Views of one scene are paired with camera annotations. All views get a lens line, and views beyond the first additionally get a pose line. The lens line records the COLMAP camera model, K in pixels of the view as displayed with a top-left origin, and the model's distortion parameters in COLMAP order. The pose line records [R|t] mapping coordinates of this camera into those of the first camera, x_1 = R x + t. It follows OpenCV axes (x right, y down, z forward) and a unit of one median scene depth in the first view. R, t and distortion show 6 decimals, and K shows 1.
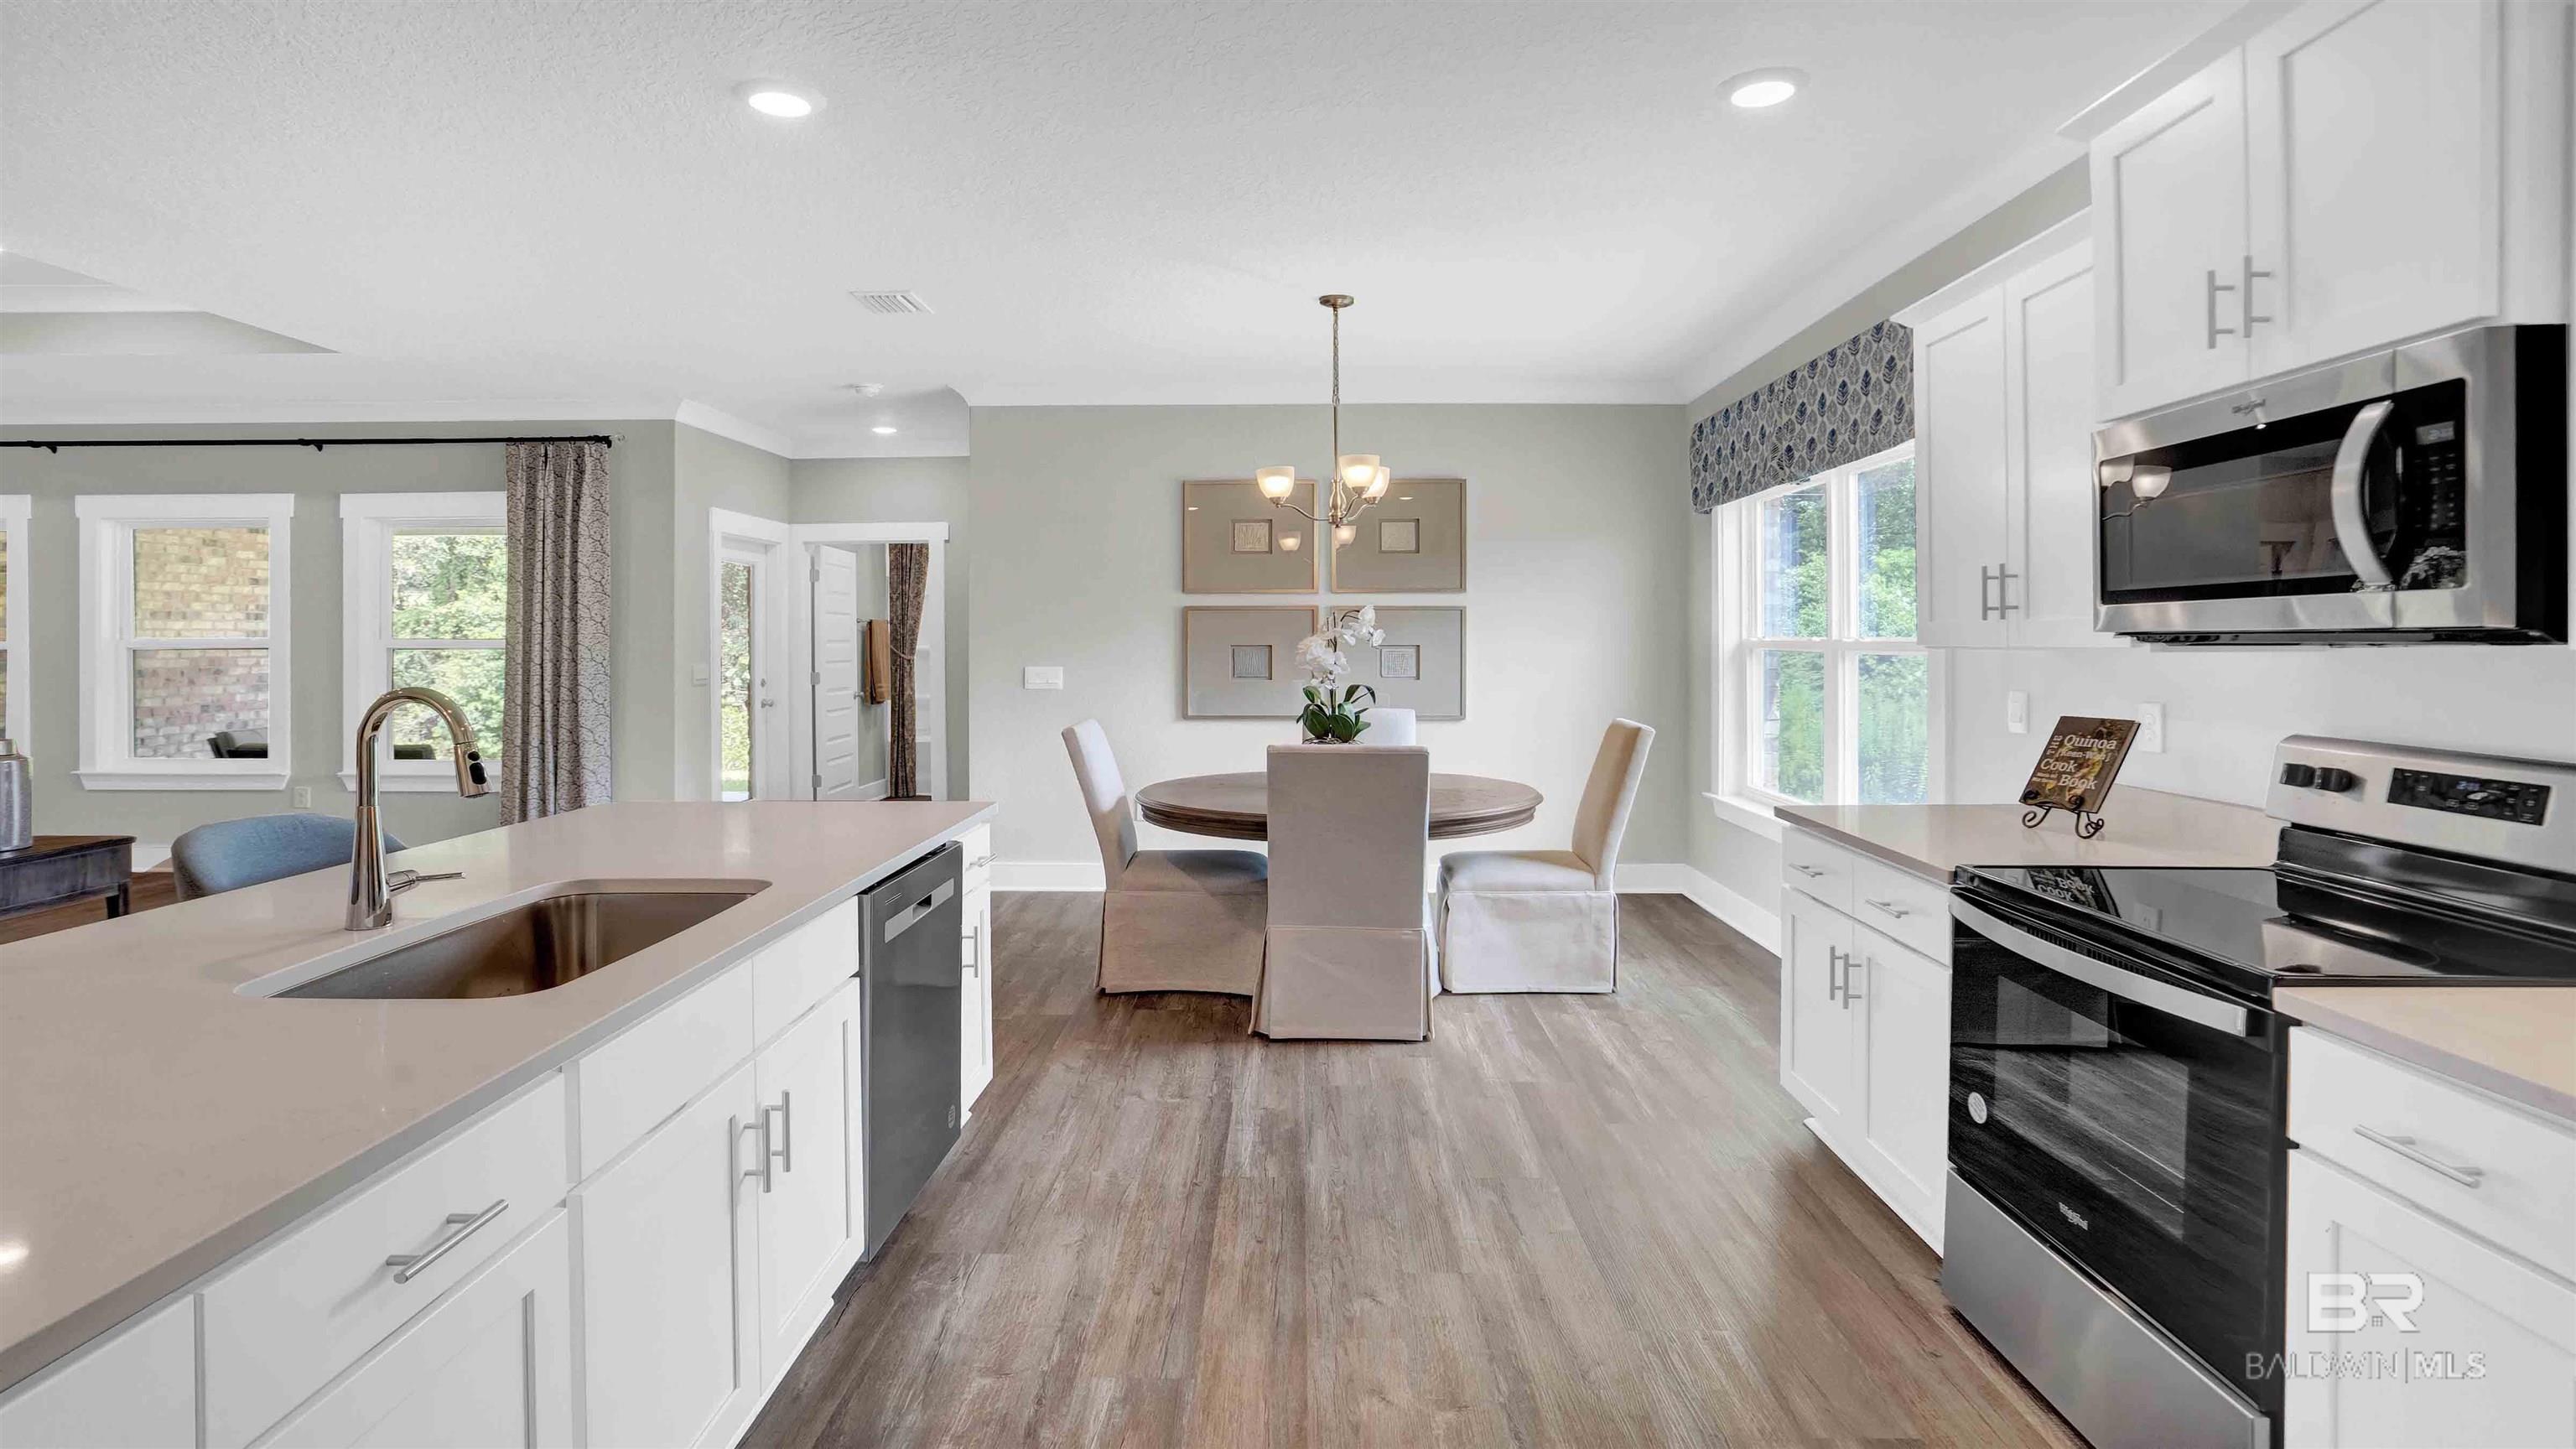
lens RADIAL K [[1305.7, 0, 1284.0], [0, 1305.7, 643.8], [0, 0, 1]] dist [-0.023066, 0.000503]
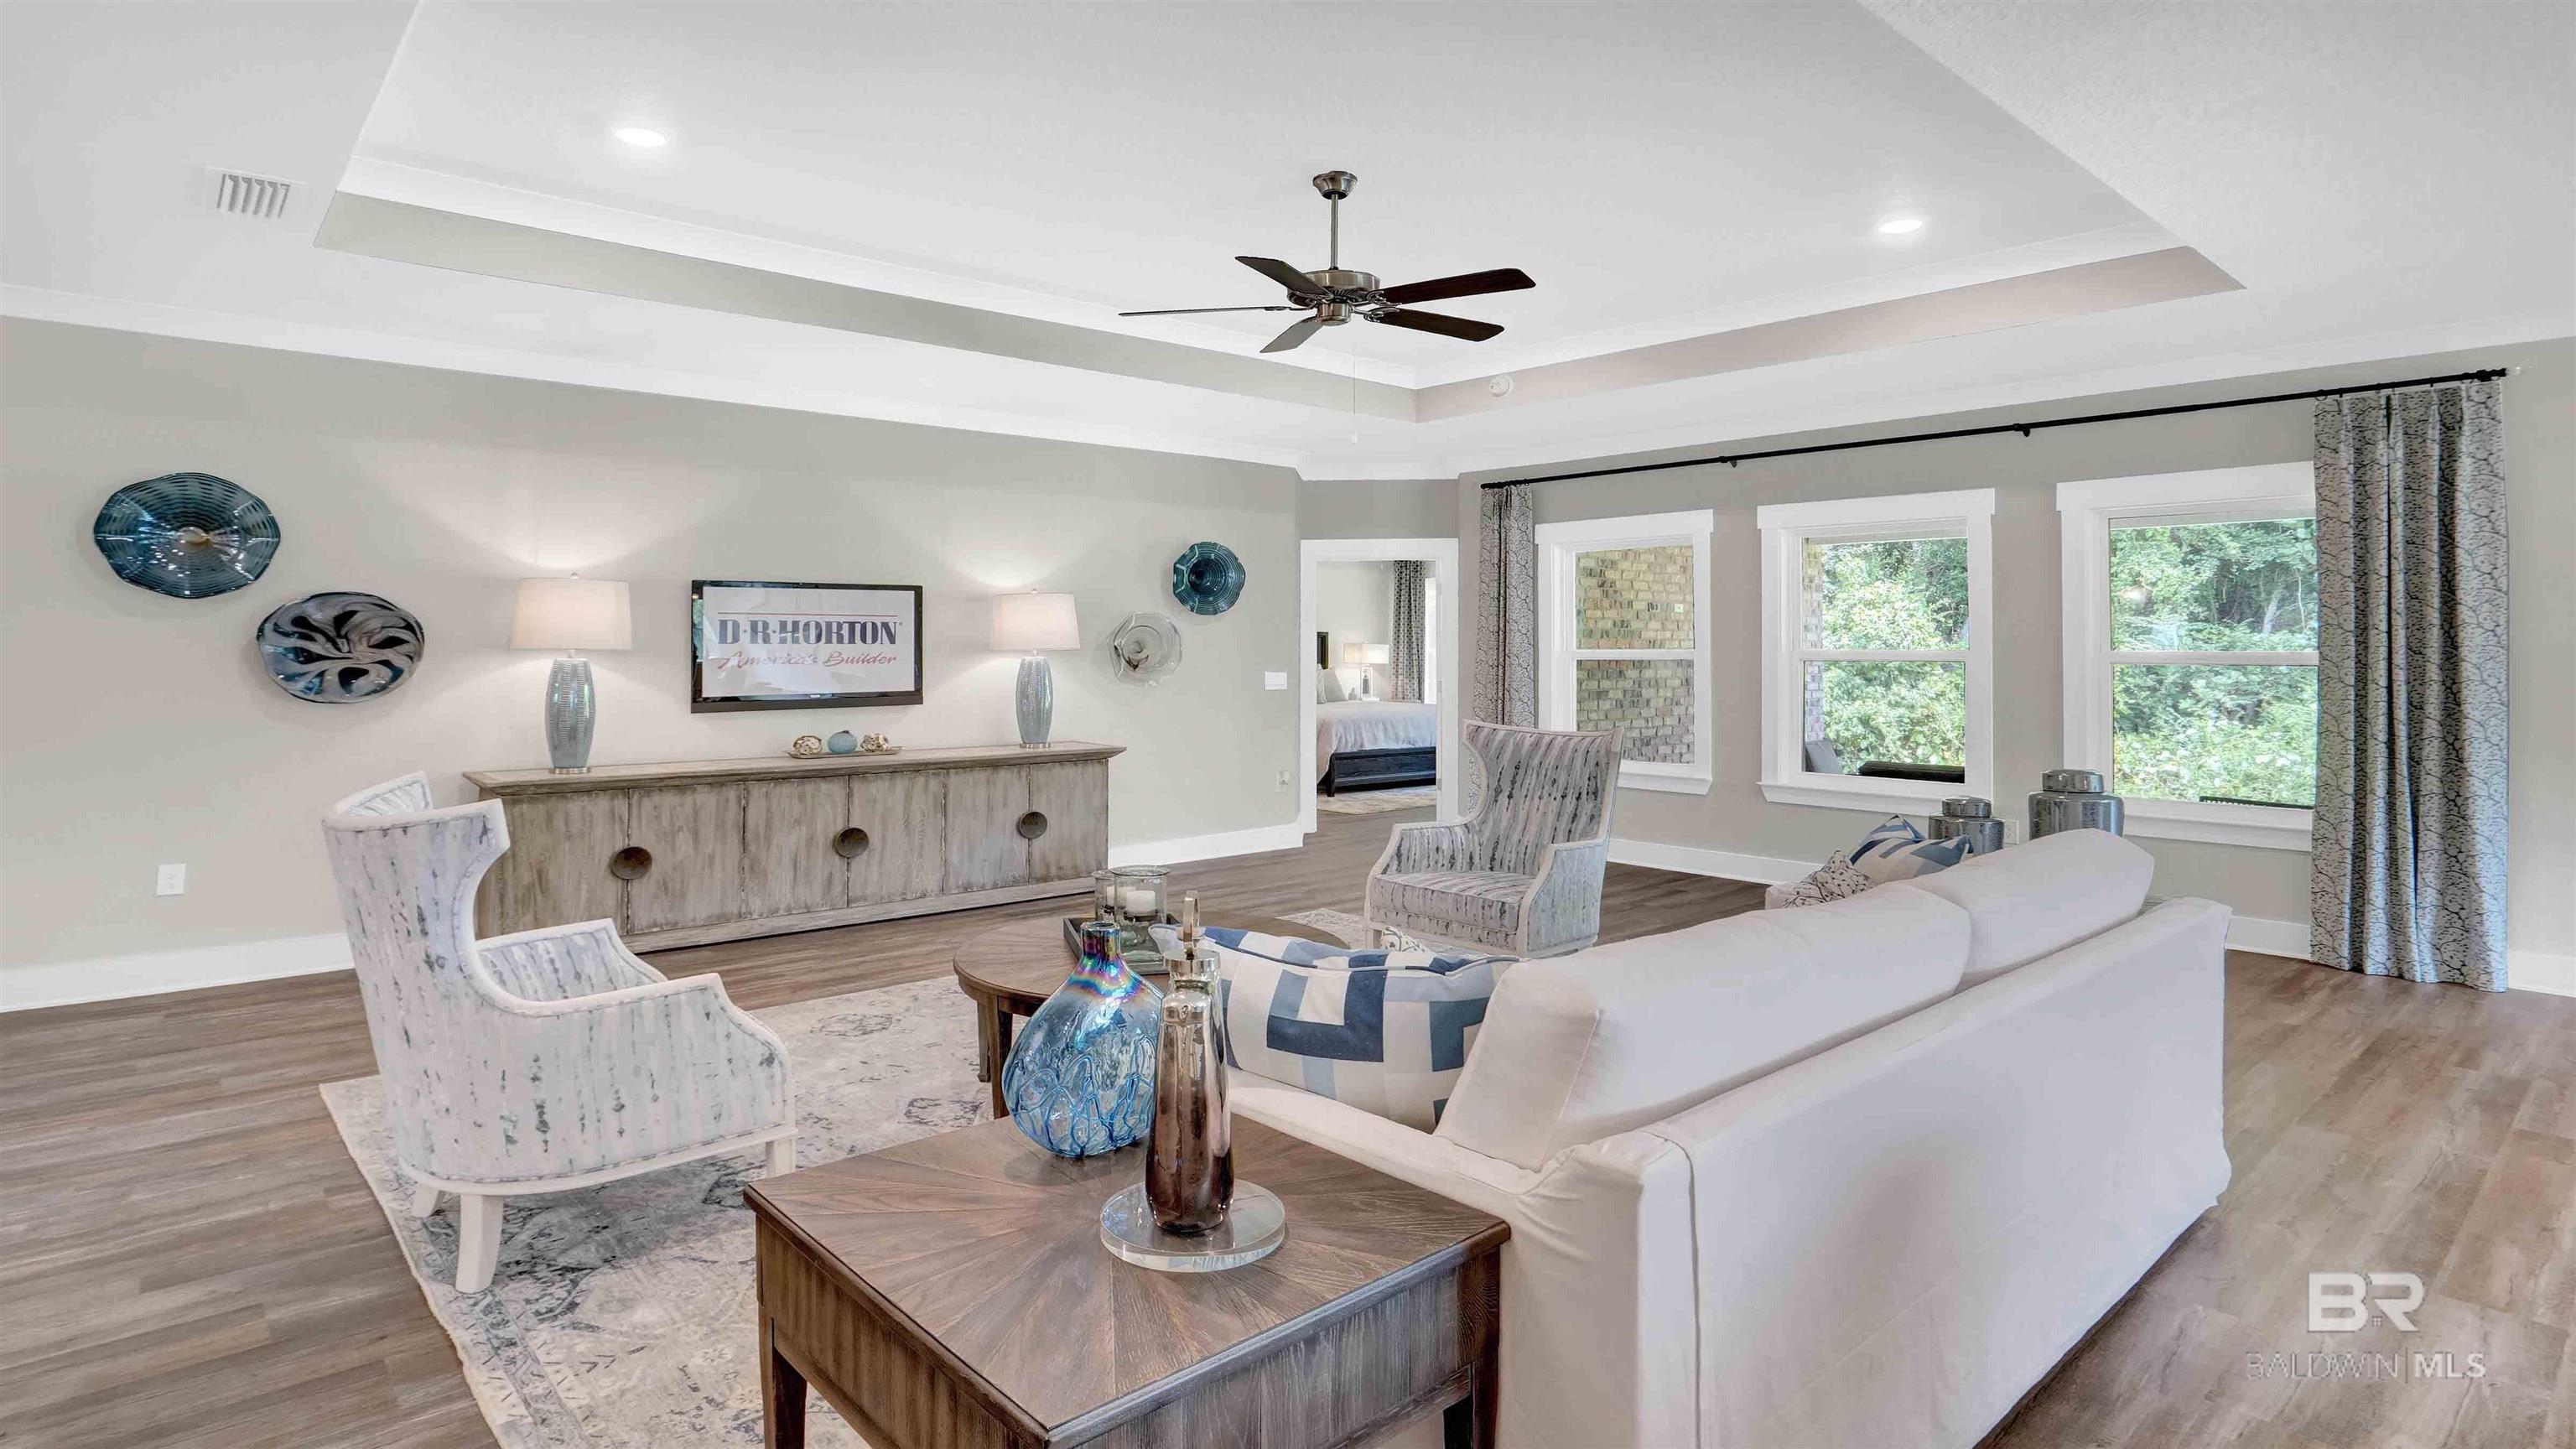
lens RADIAL K [[1326.9, 0, 1241.6], [0, 1326.9, 618.4], [0, 0, 1]] dist [-0.015905, 0.000317]
pose [[0.661160, -0.011630, -0.750155, -0.771289], [-0.007718, 0.999722, -0.022301, -0.002641], [0.750205, 0.020534, 0.660886, 0.011129]]
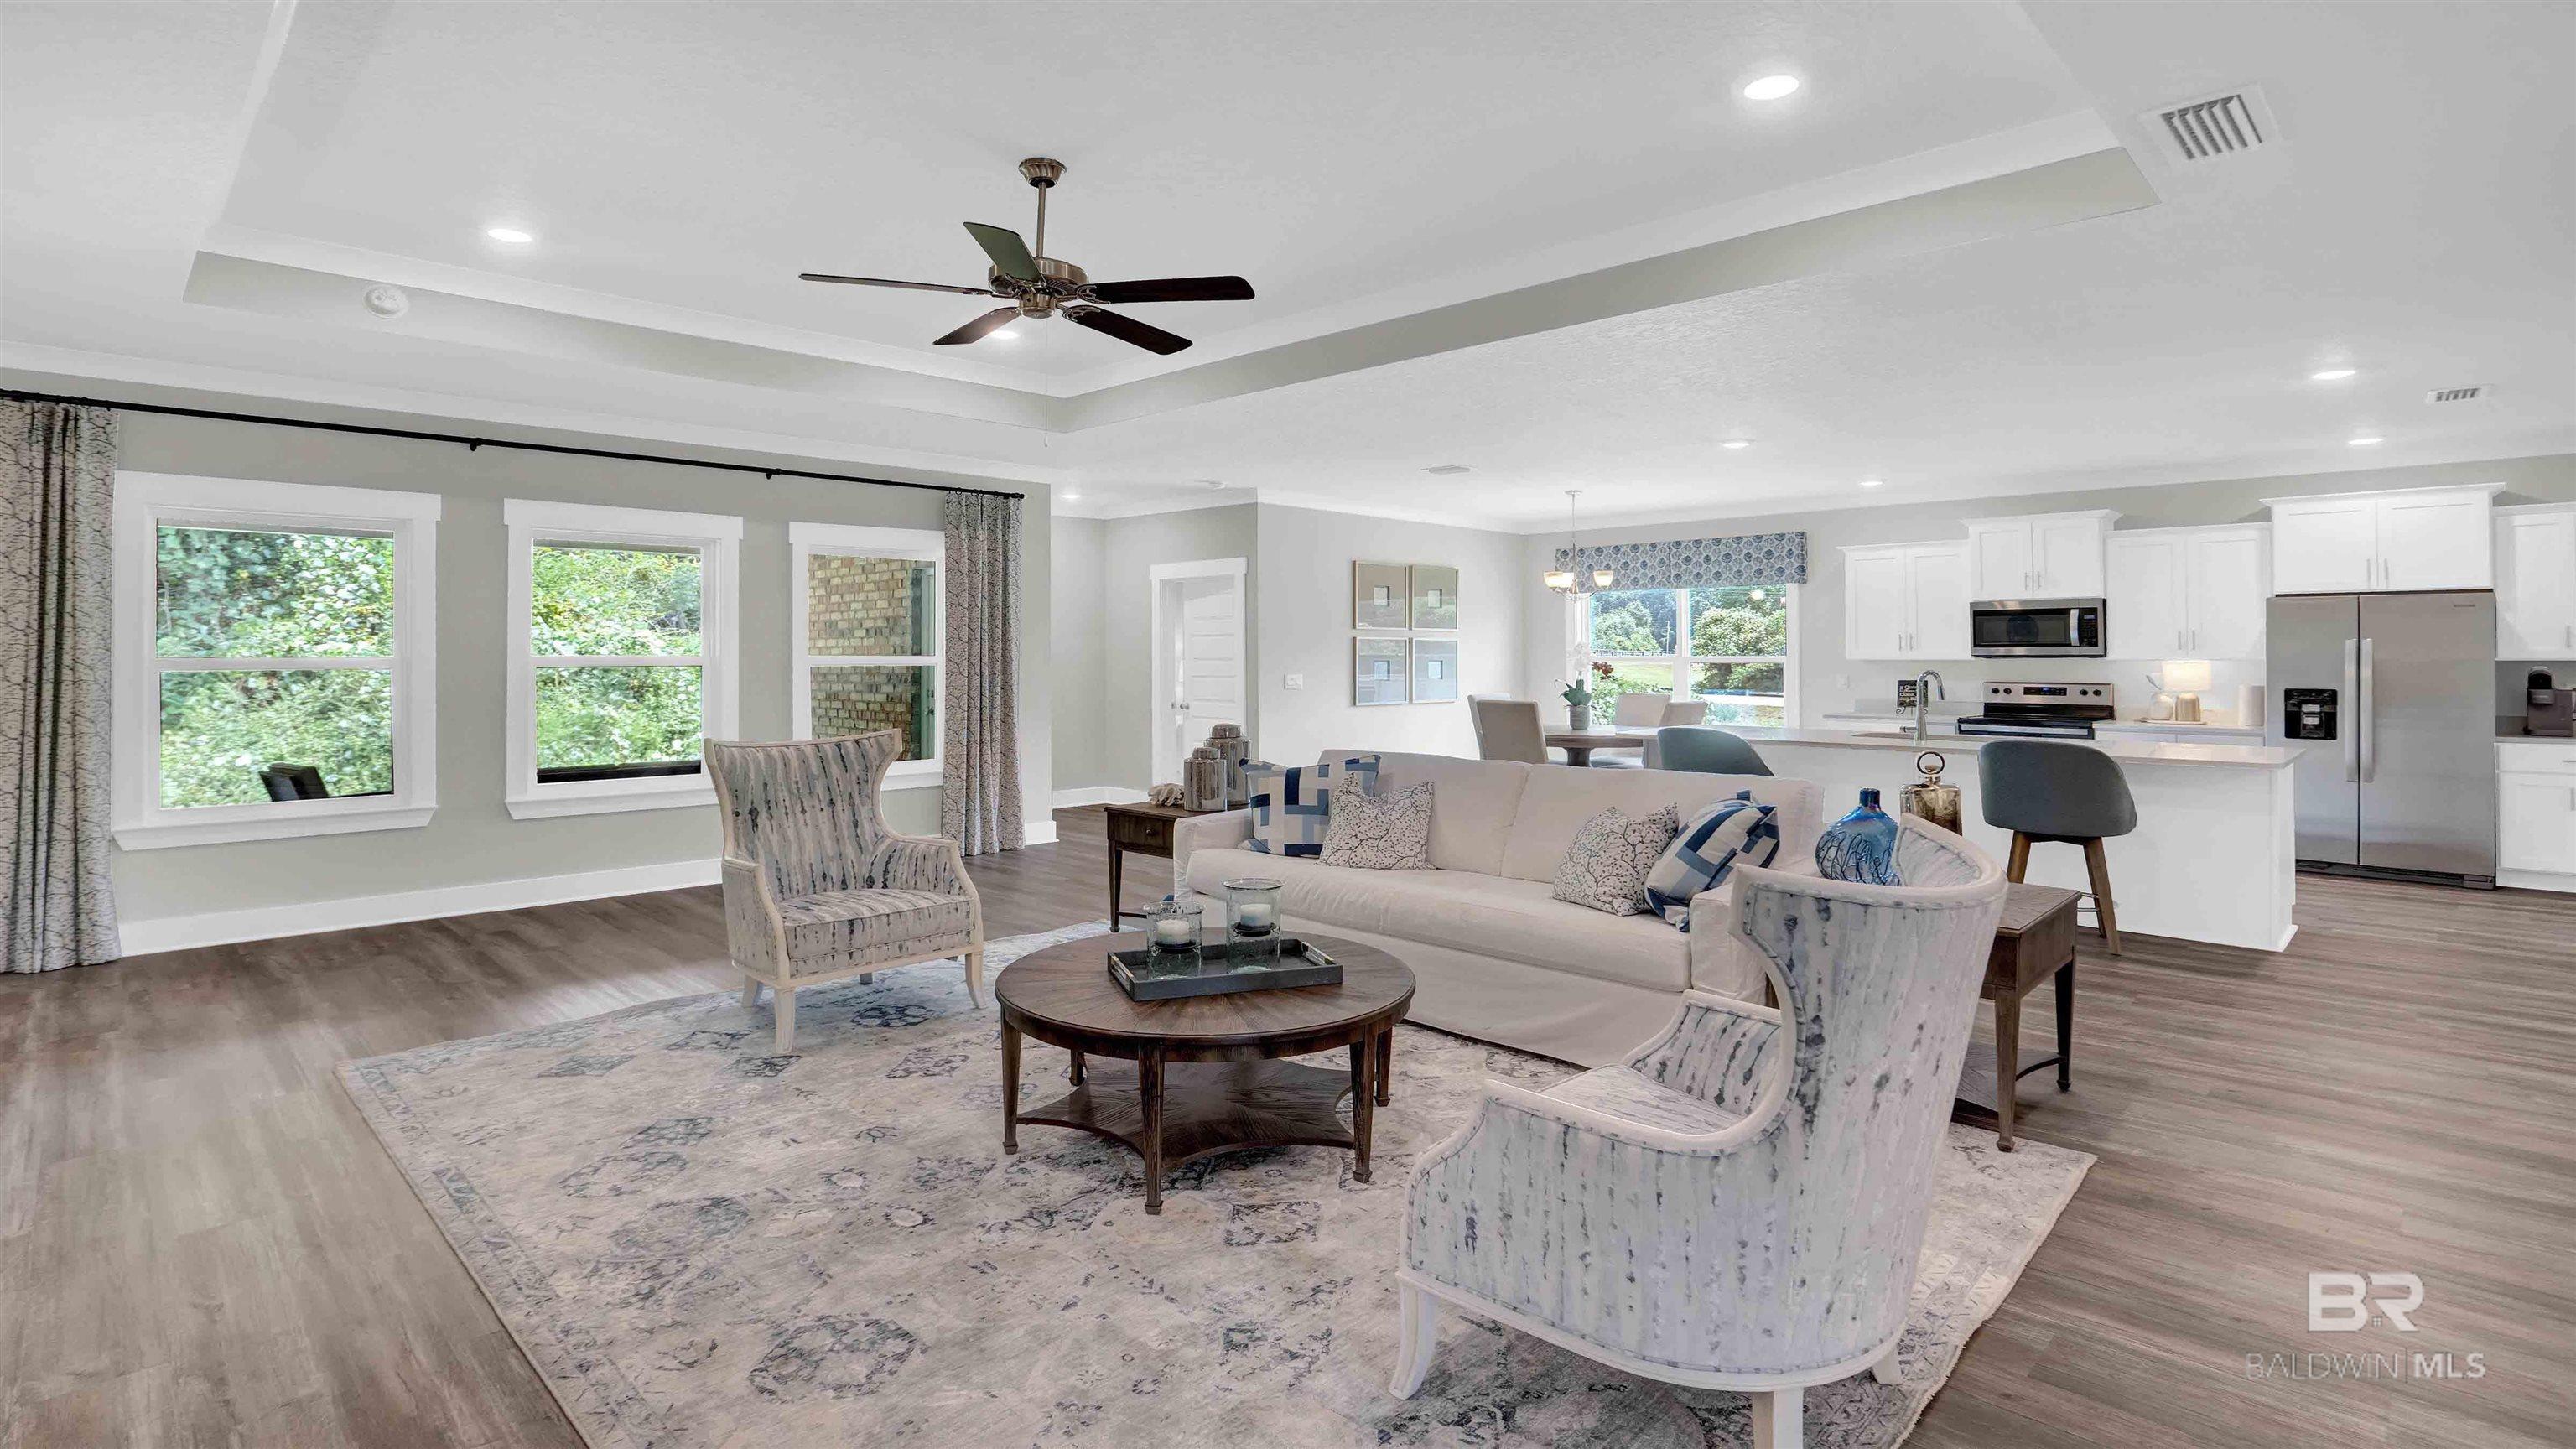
lens RADIAL K [[1232.1, 0, 1278.0], [0, 1232.1, 647.9], [0, 0, 1]] dist [-0.052405, 0.017928]
pose [[0.697760, 0.005594, 0.716310, -2.108196], [0.002082, 0.999949, -0.009837, 0.001013], [-0.716329, 0.008355, 0.697713, -0.020180]]
